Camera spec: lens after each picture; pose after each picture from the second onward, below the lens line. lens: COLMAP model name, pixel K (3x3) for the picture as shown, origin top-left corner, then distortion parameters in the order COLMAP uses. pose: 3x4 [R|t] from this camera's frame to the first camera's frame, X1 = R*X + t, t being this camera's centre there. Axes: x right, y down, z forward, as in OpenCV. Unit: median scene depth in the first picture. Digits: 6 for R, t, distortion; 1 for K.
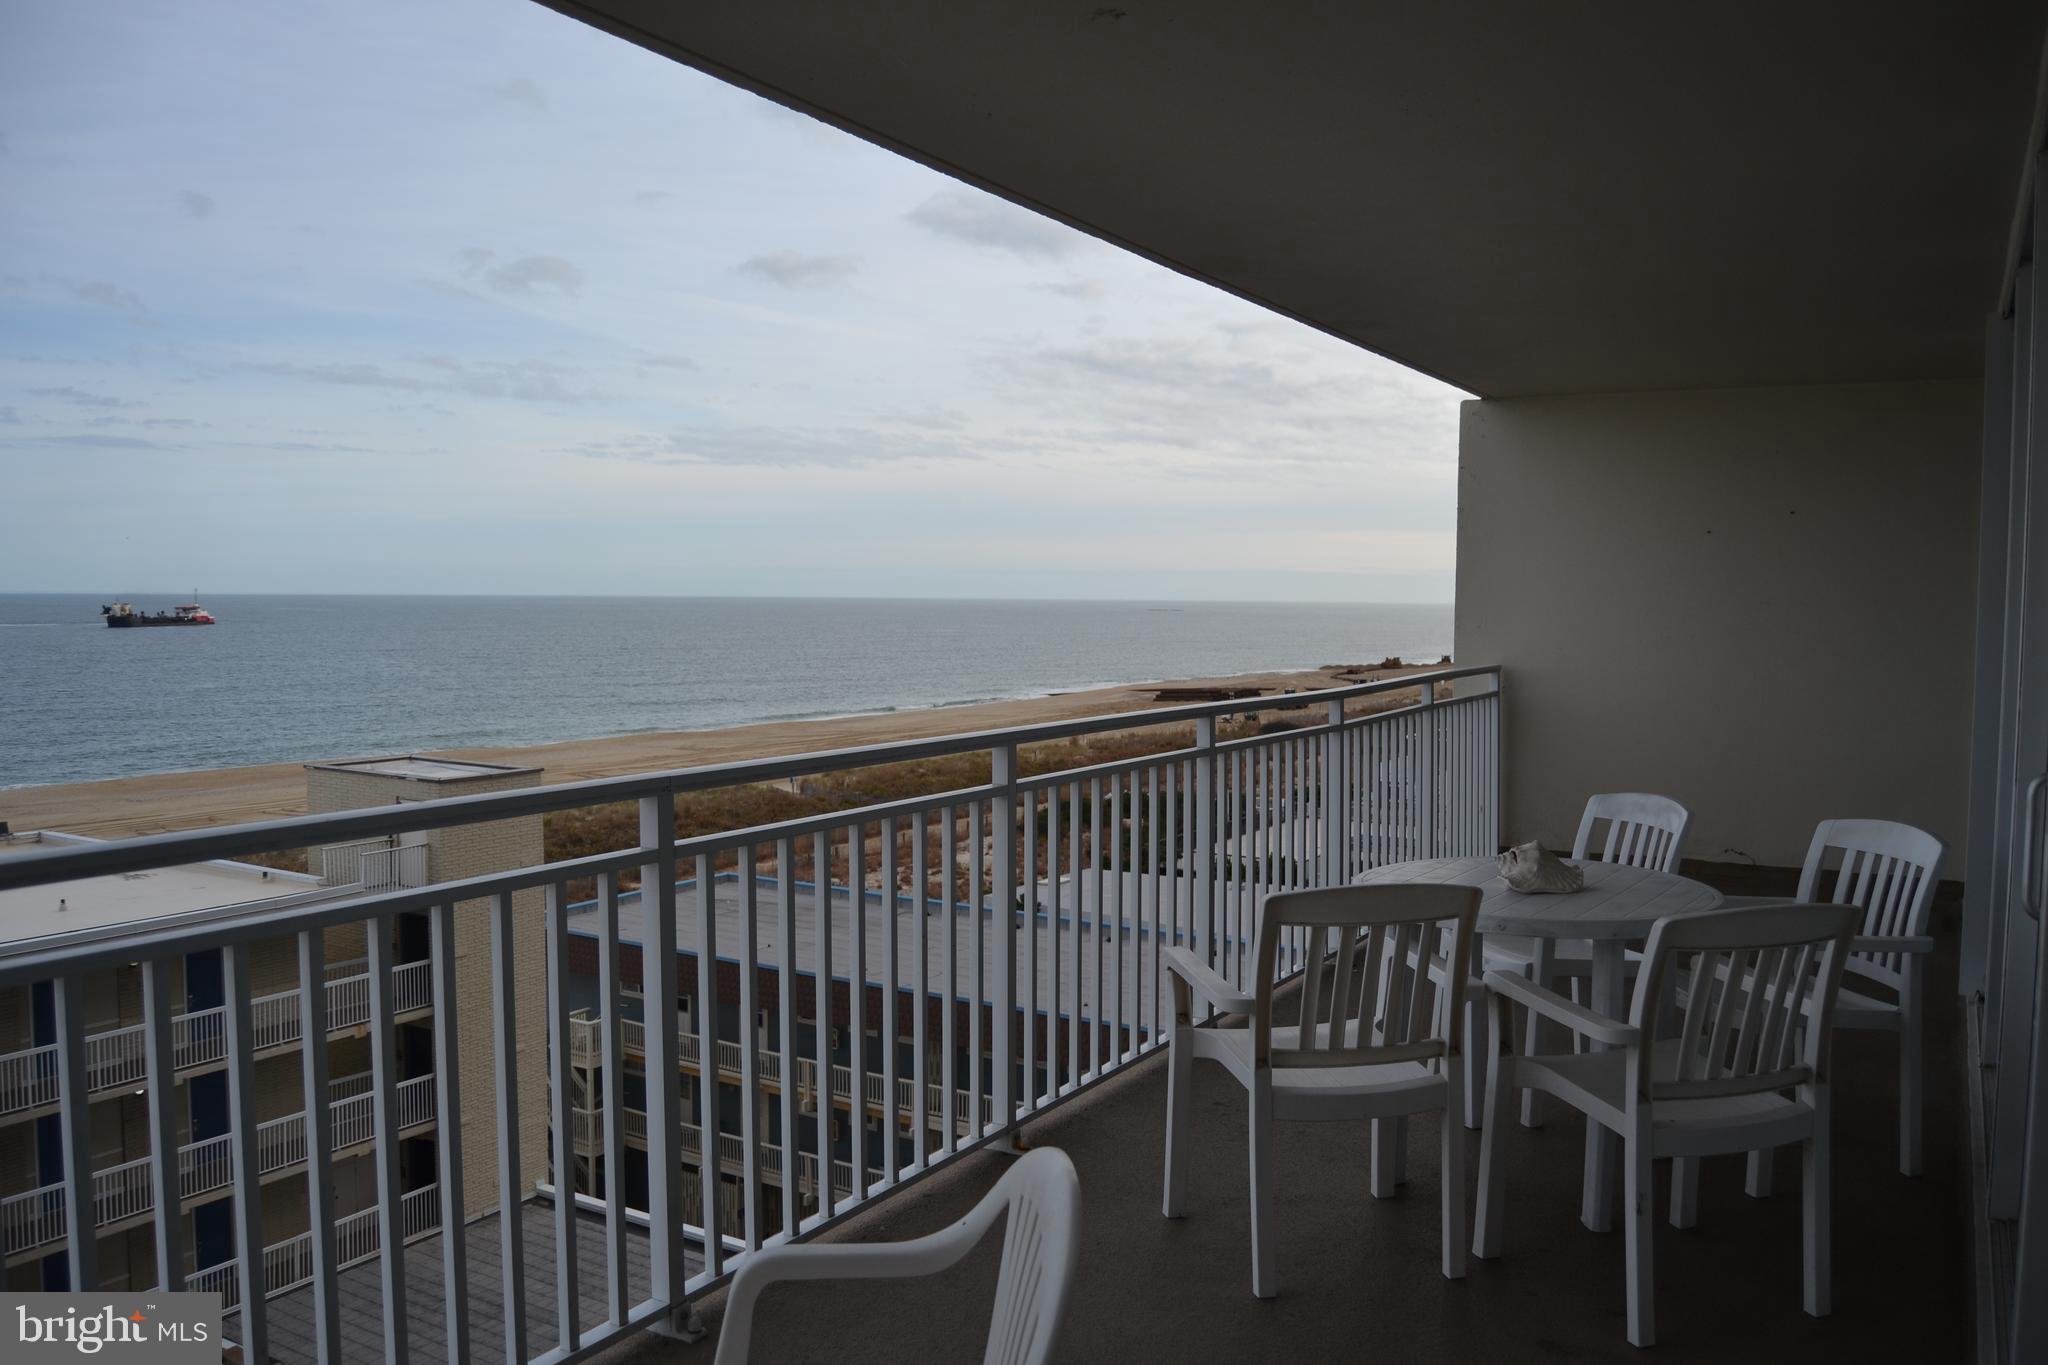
lens RADIAL K [[1638.7, 0, 1039.8], [0, 1638.7, 691.4], [0, 0, 1]] dist [-0.094130, 0.040141]
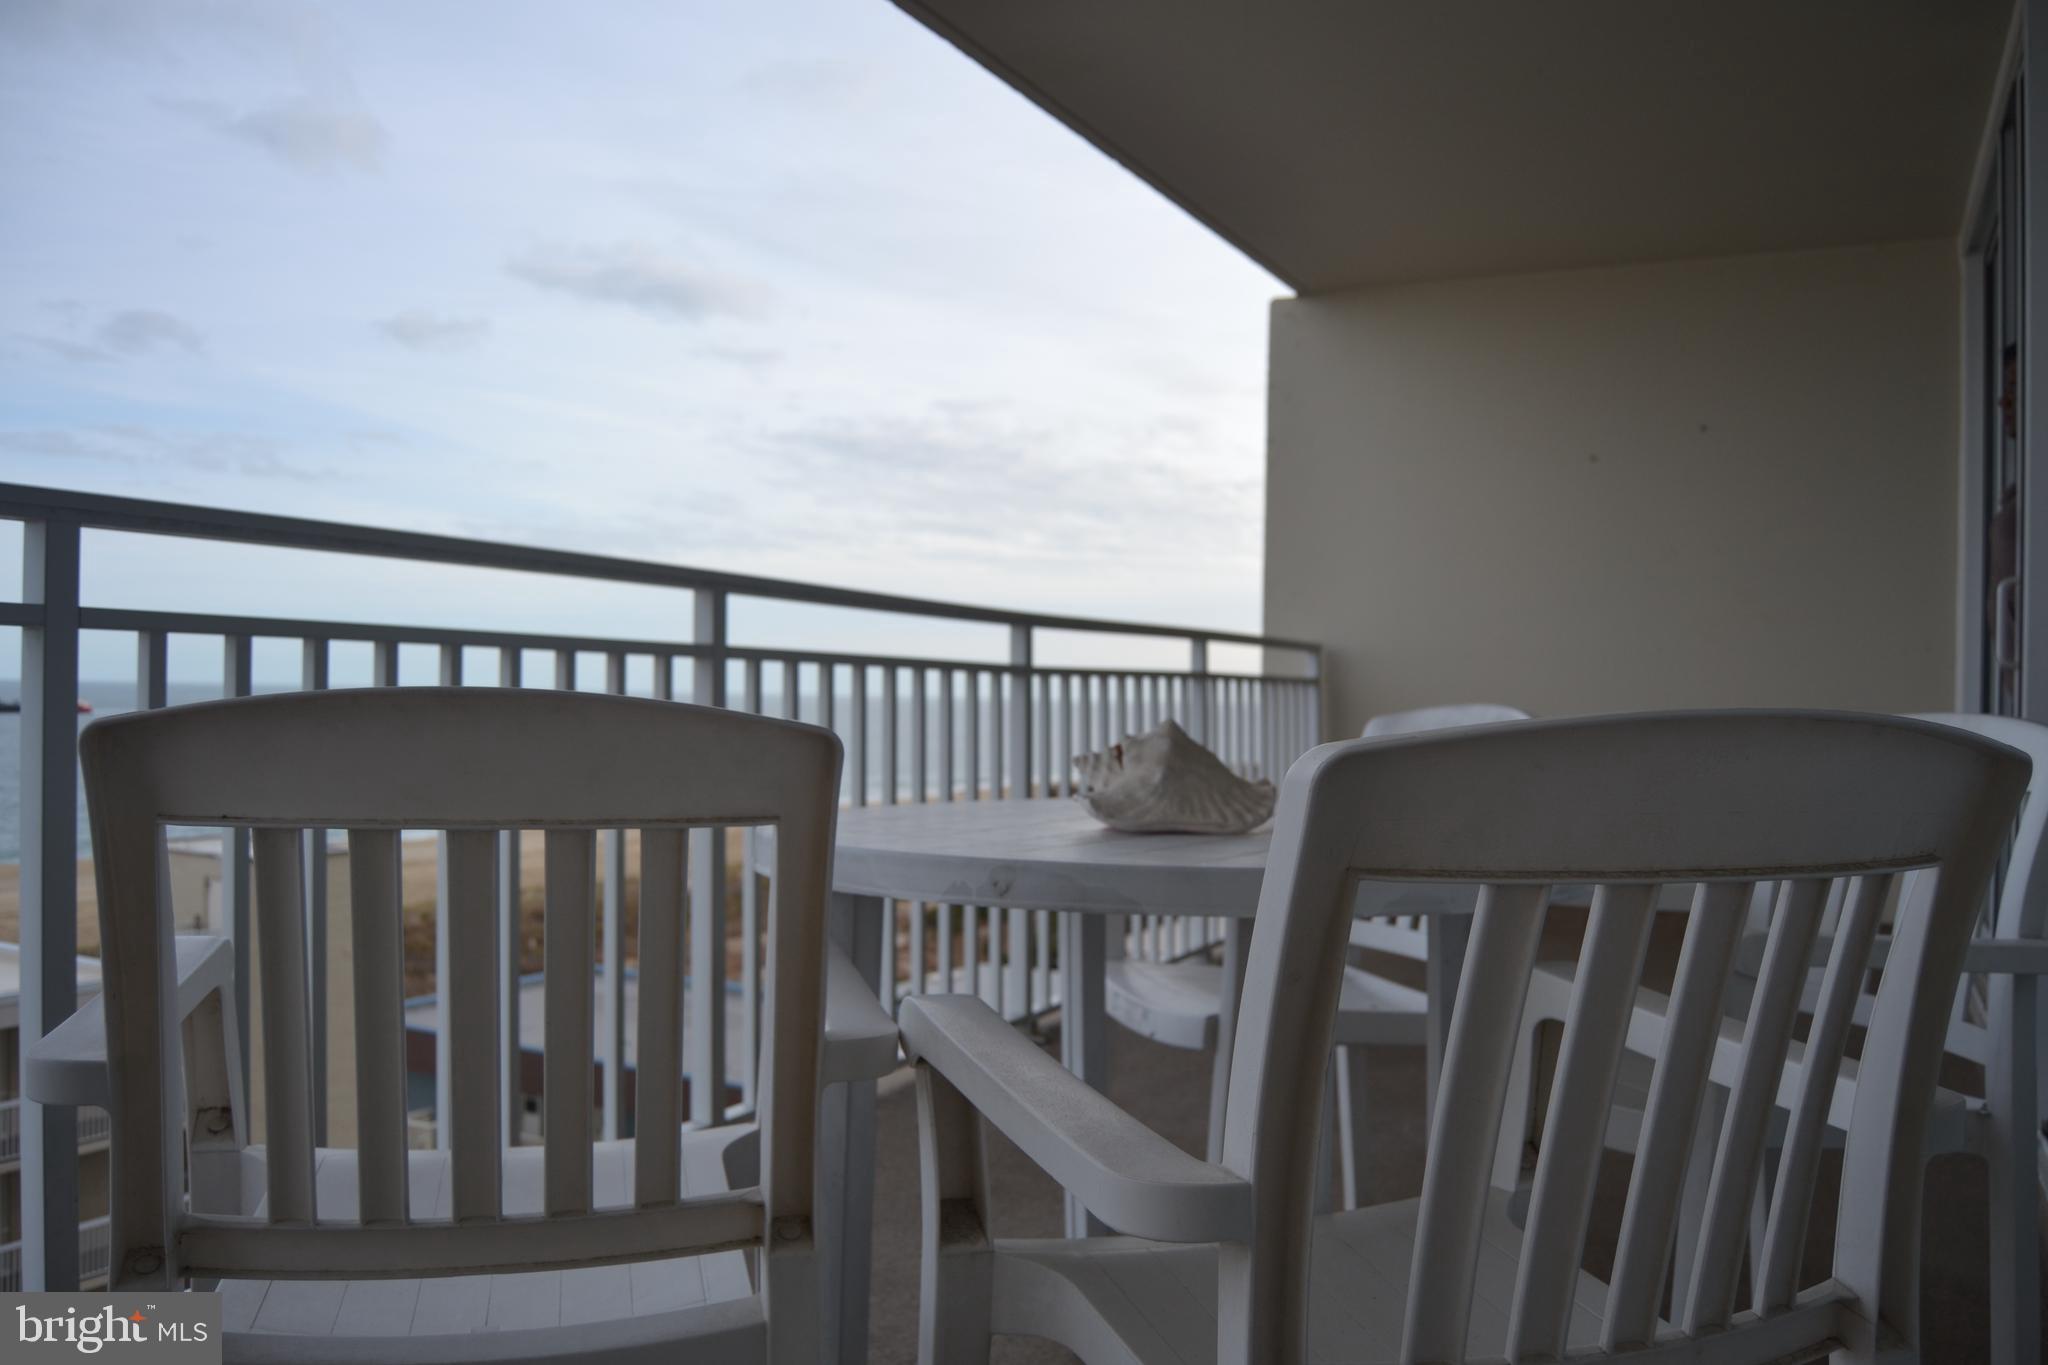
lens RADIAL K [[1638.7, 0, 1039.8], [0, 1638.7, 691.4], [0, 0, 1]] dist [-0.094130, 0.040141]
pose [[0.998508, 0.009127, 0.053840, 0.251475], [-0.005937, 0.998233, -0.059116, 0.112546], [-0.054285, 0.058708, 0.996798, 0.572746]]
